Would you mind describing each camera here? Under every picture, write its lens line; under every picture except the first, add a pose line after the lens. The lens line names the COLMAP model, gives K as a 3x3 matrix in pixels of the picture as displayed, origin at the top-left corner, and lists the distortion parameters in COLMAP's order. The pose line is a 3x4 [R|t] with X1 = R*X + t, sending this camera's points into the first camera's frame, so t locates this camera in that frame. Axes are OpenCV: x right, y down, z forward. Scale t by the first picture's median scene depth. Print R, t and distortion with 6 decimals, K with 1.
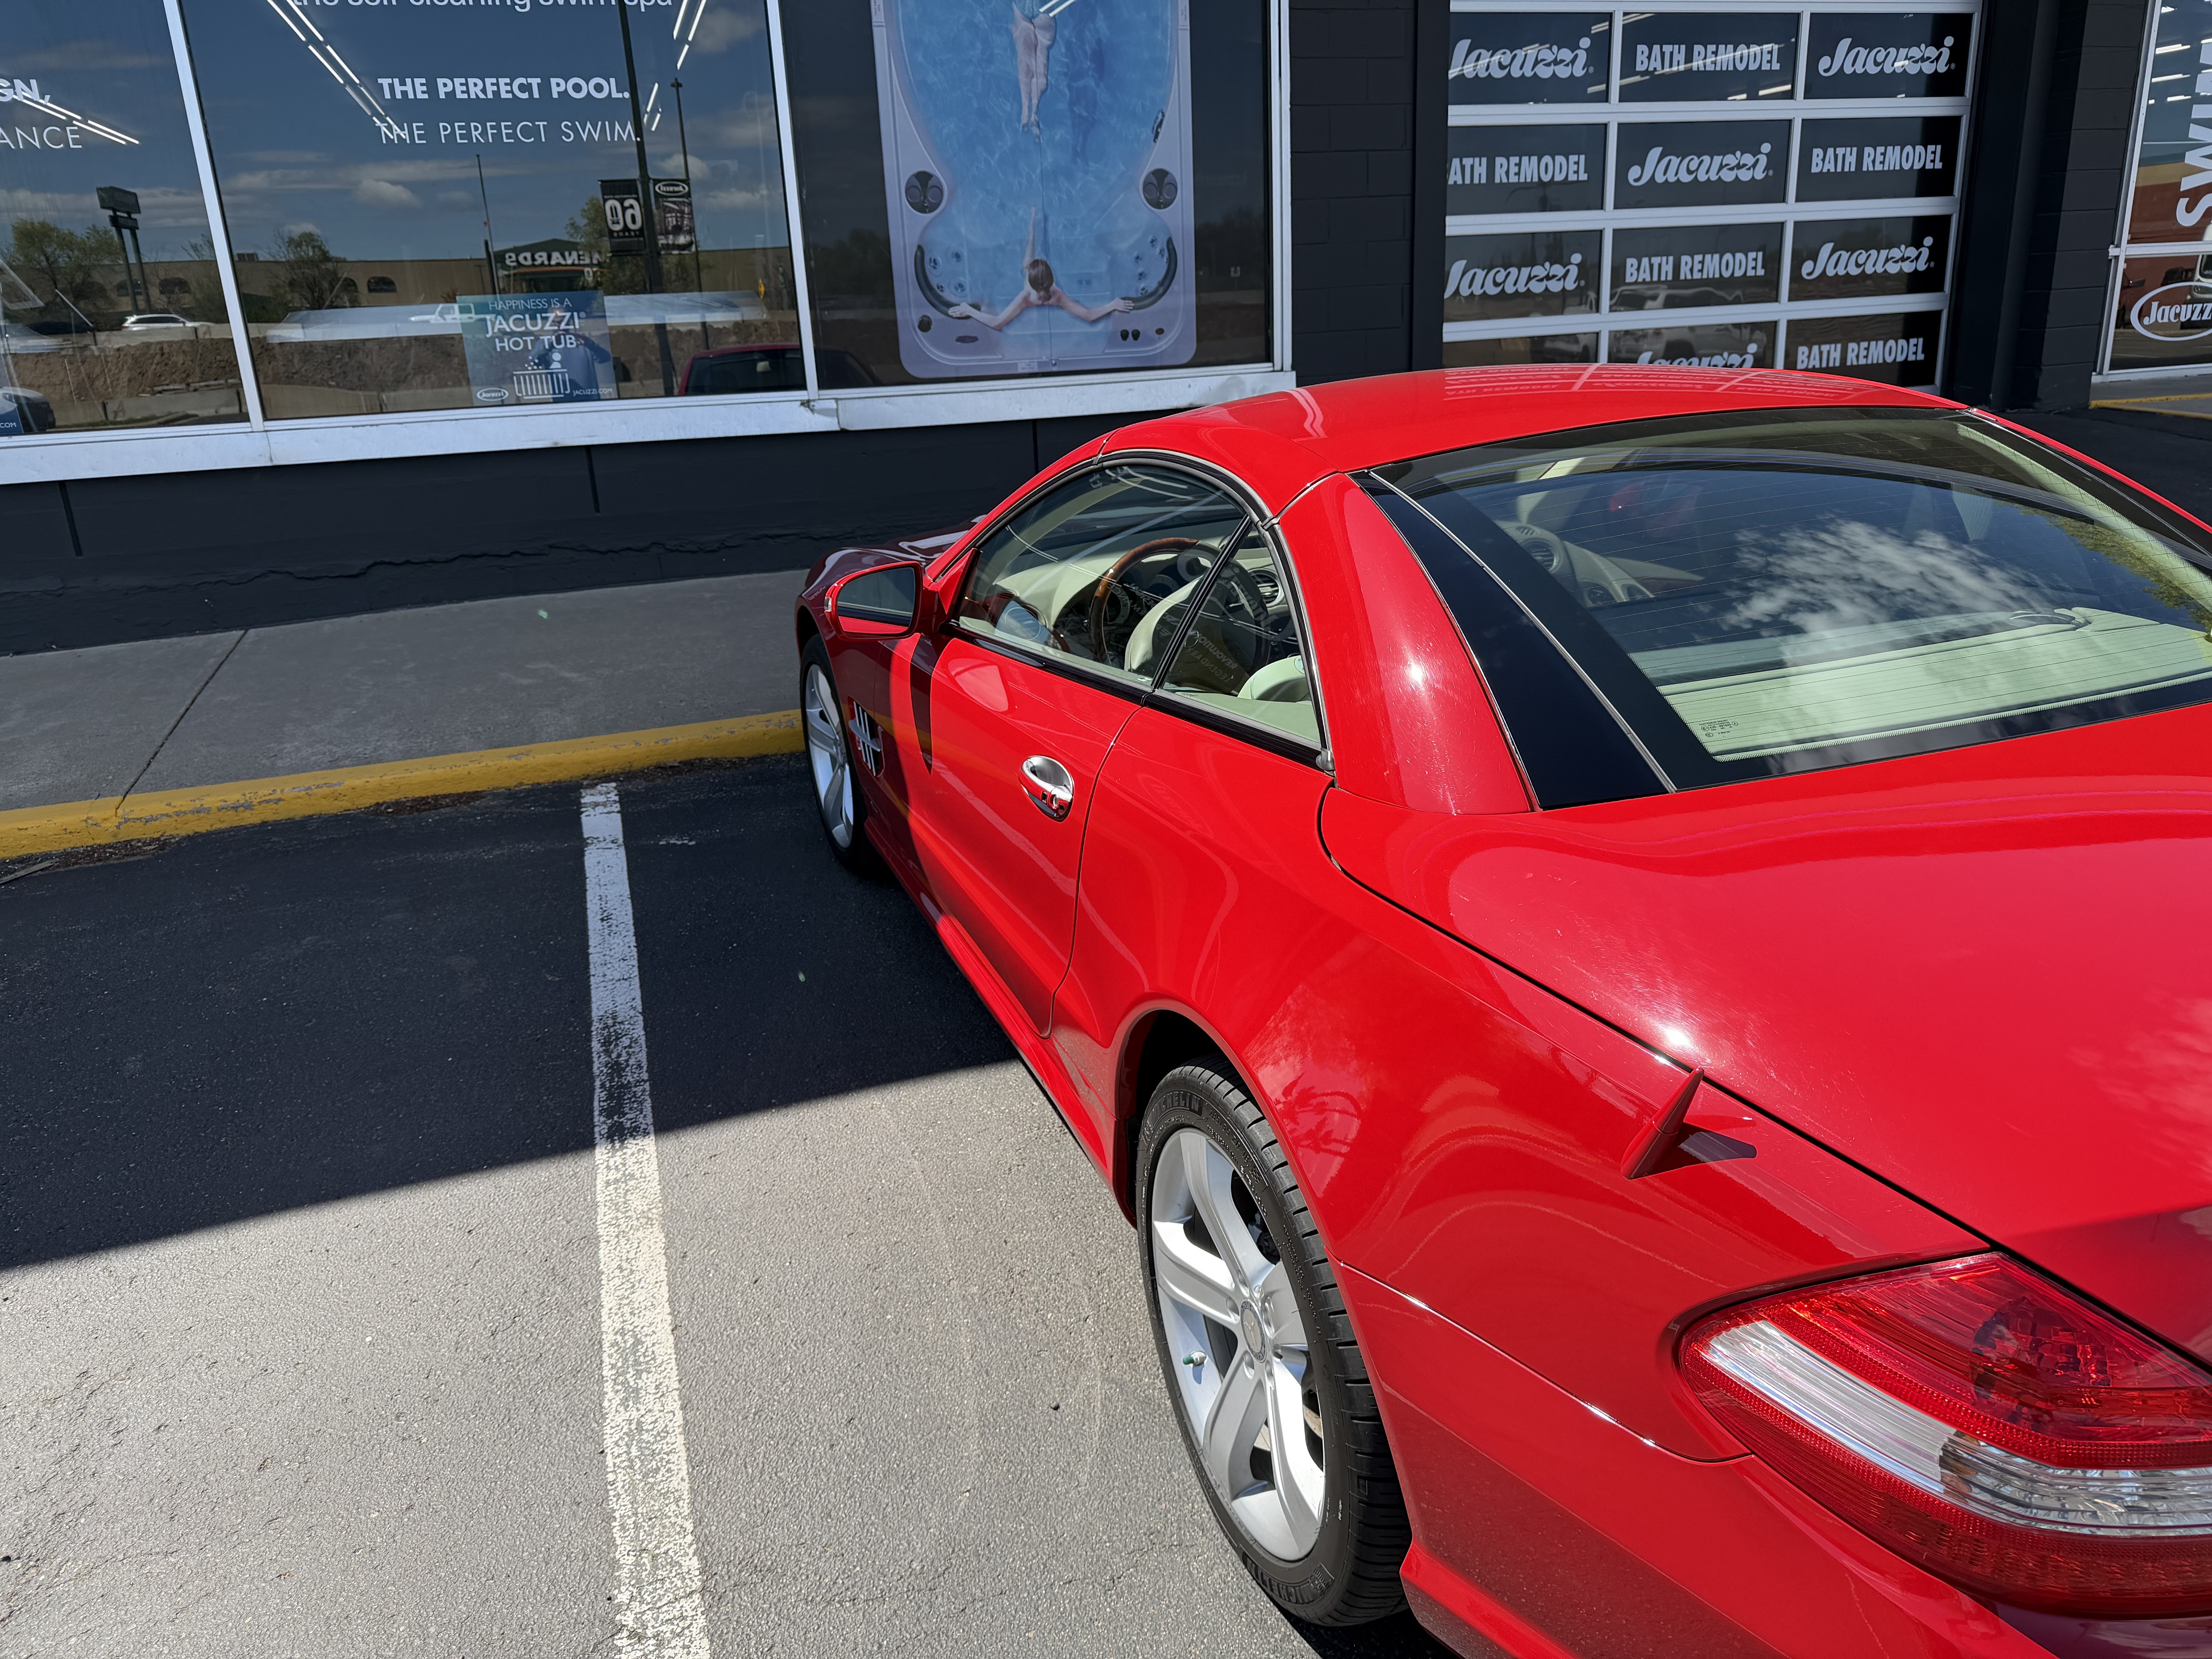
lens RADIAL K [[1531.8, 0, 1125.0], [0, 1531.8, 824.0], [0, 0, 1]] dist [-0.030868, -0.006396]
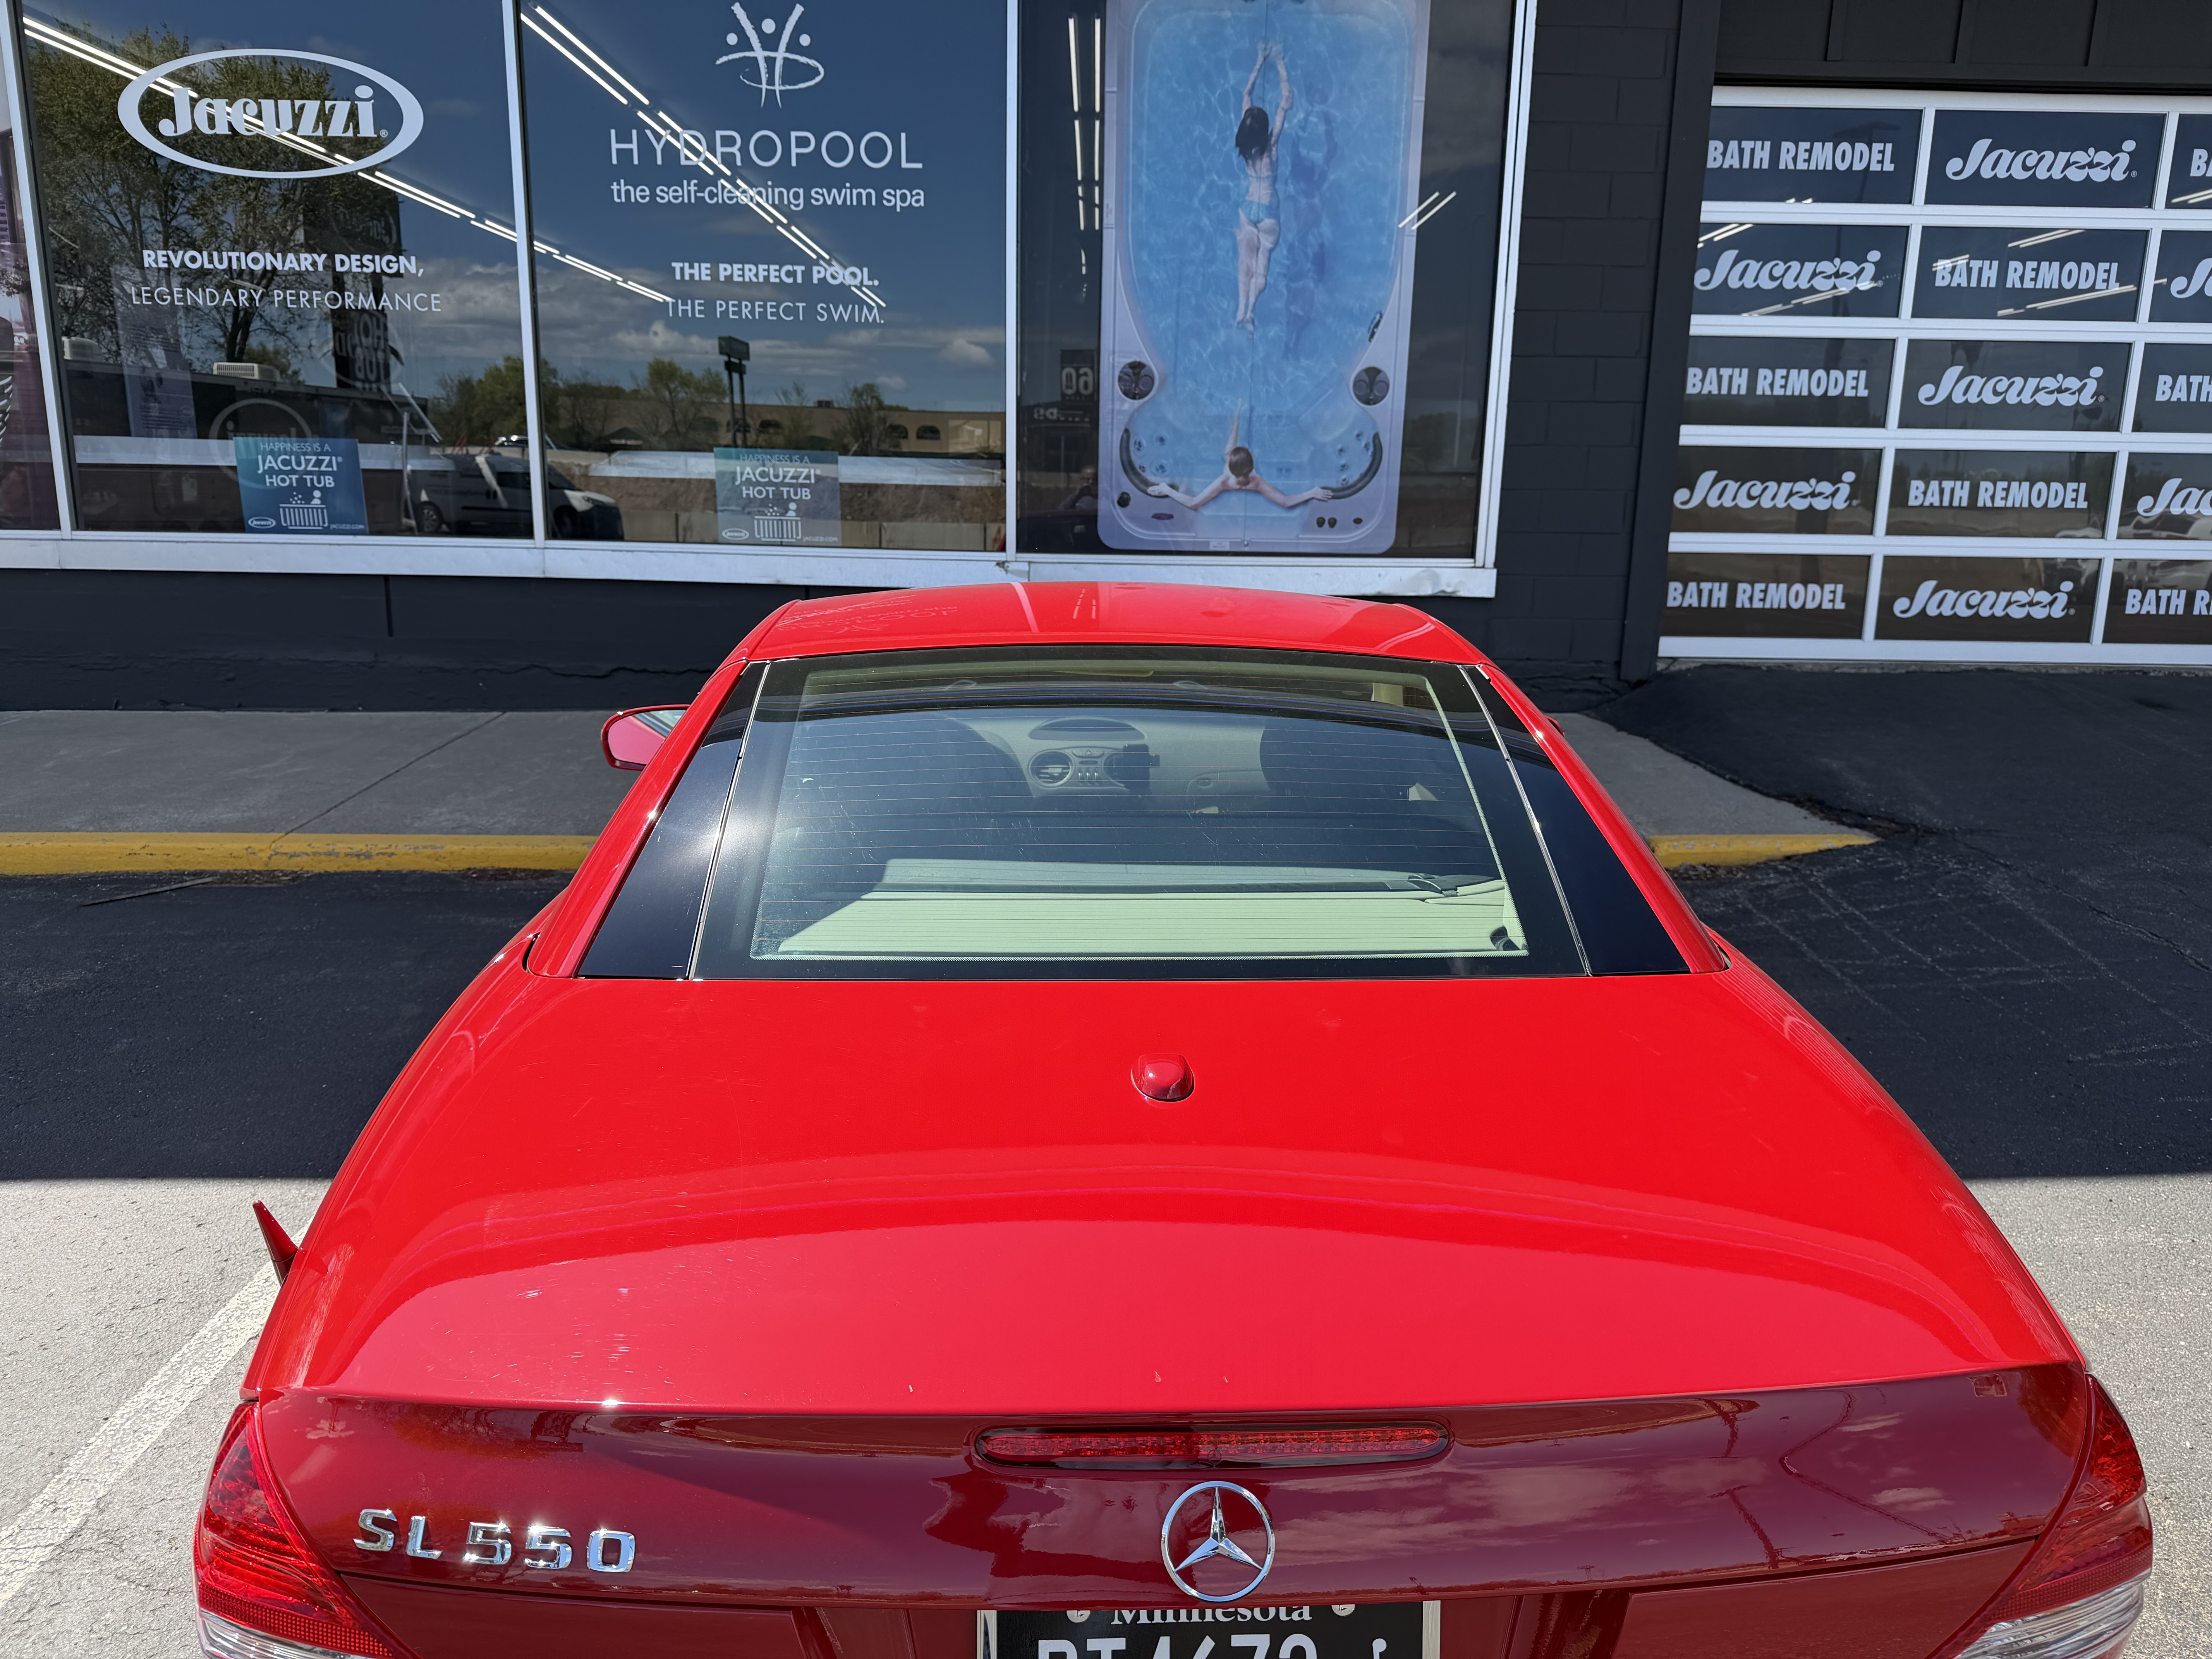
lens RADIAL K [[1531.8, 0, 1196.2], [0, 1531.8, 840.7], [0, 0, 1]] dist [-0.030868, -0.006396]
pose [[0.952160, 0.126482, -0.278199, 0.242482], [-0.152963, 0.985340, -0.075550, -0.021784], [0.264565, 0.114489, 0.957548, 0.024469]]
